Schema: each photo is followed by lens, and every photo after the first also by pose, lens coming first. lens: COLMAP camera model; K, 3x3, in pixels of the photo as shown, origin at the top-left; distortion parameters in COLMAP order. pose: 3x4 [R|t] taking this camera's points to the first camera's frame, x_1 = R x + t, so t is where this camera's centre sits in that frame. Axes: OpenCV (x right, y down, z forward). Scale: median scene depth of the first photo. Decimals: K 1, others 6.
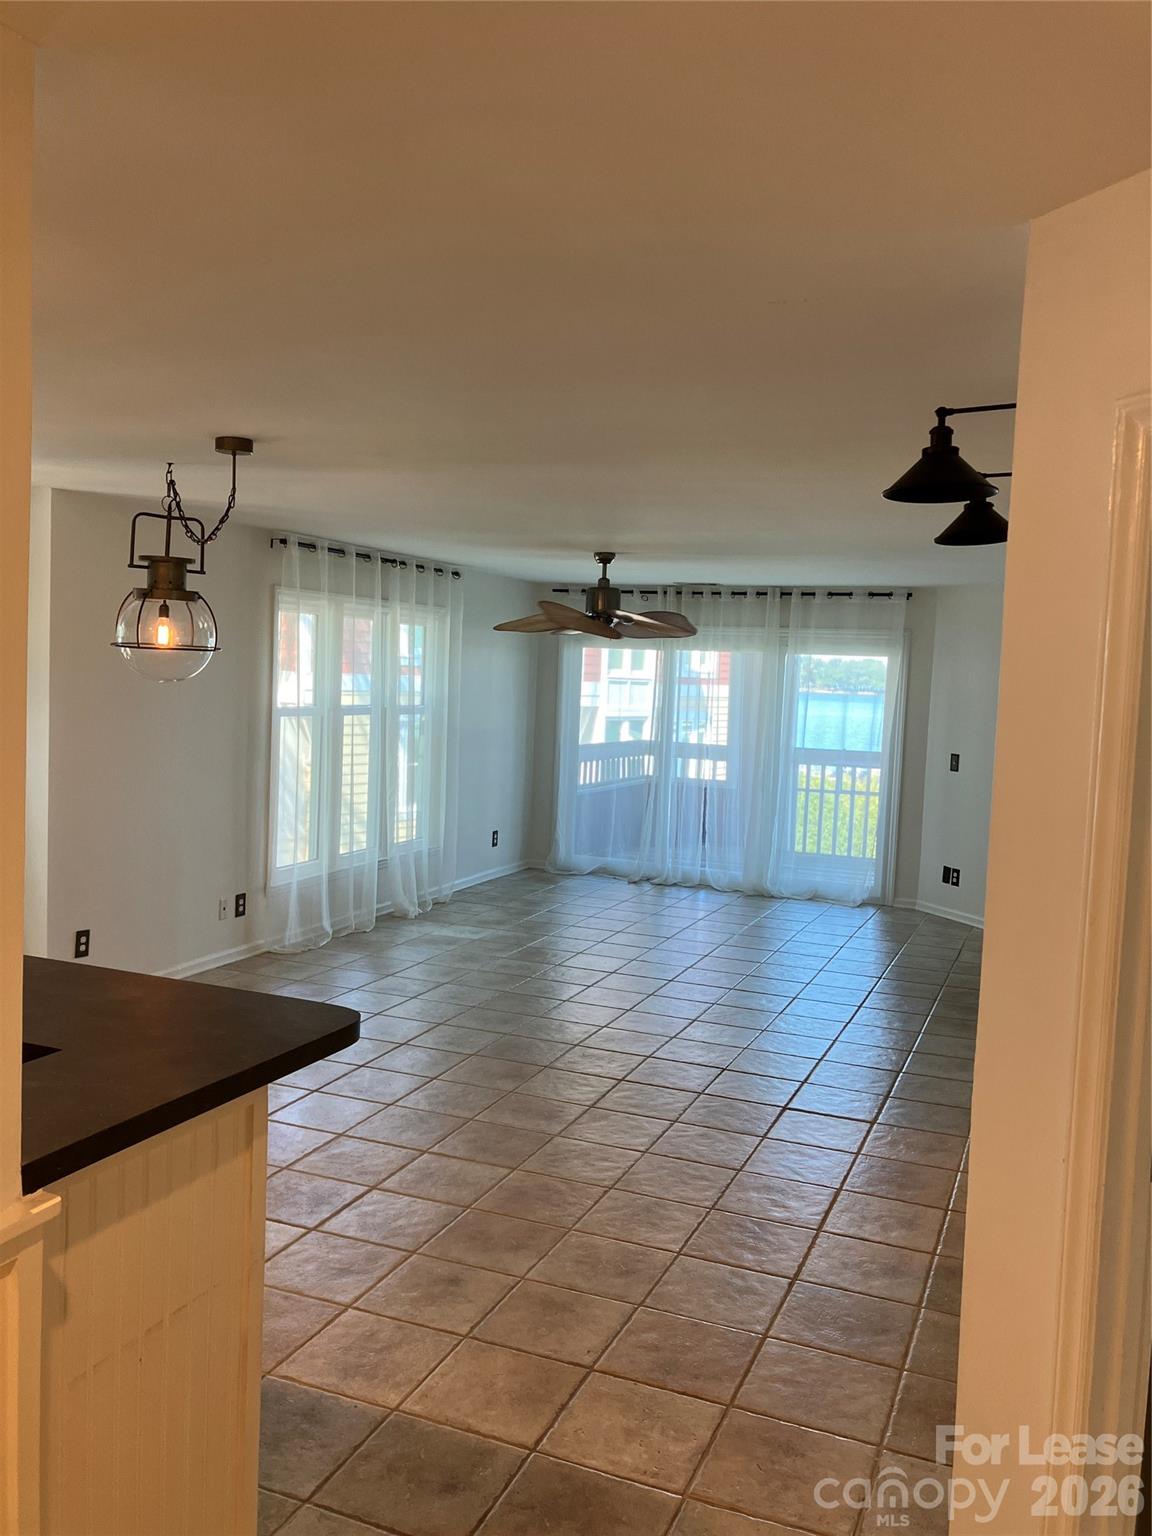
lens RADIAL K [[1266.8, 0, 590.2], [0, 1266.8, 768.6], [0, 0, 1]] dist [0.026859, -0.021088]
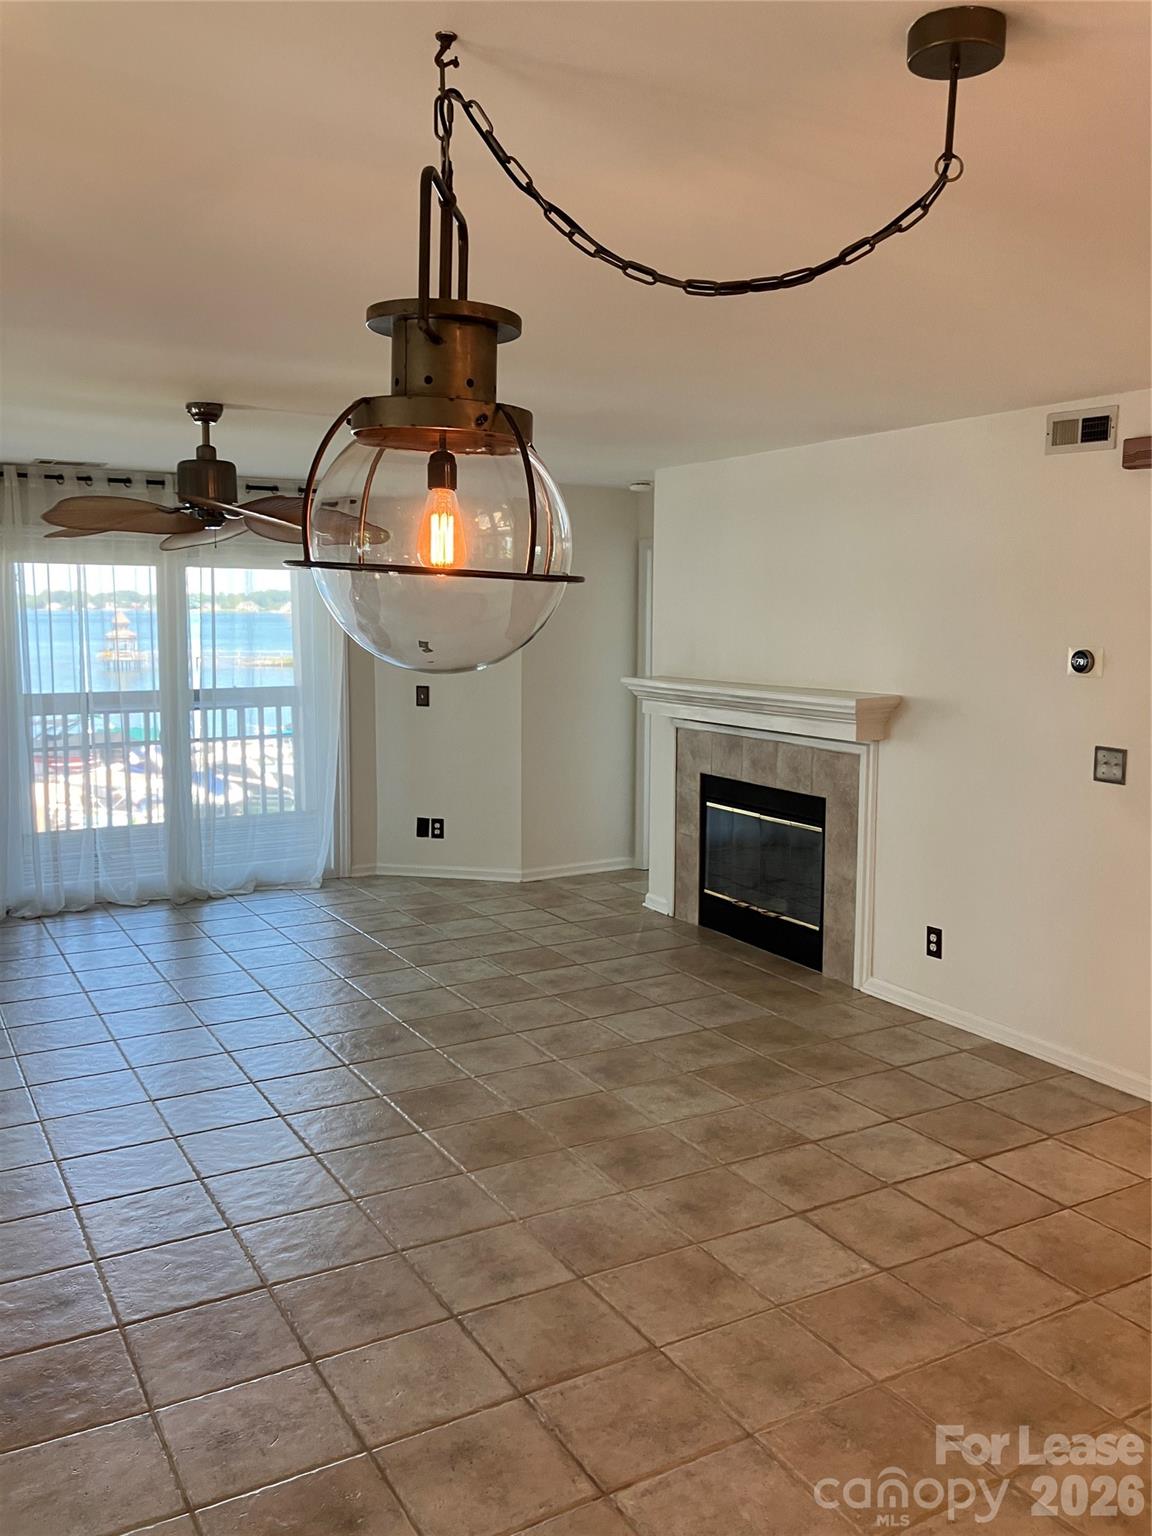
lens RADIAL K [[1266.8, 0, 581.9], [0, 1266.8, 753.4], [0, 0, 1]] dist [0.026859, -0.021088]
pose [[0.597590, -0.128667, 0.791410, -0.385077], [0.080435, 0.991681, 0.100491, -0.050619], [-0.797757, 0.003605, 0.602969, 0.485105]]
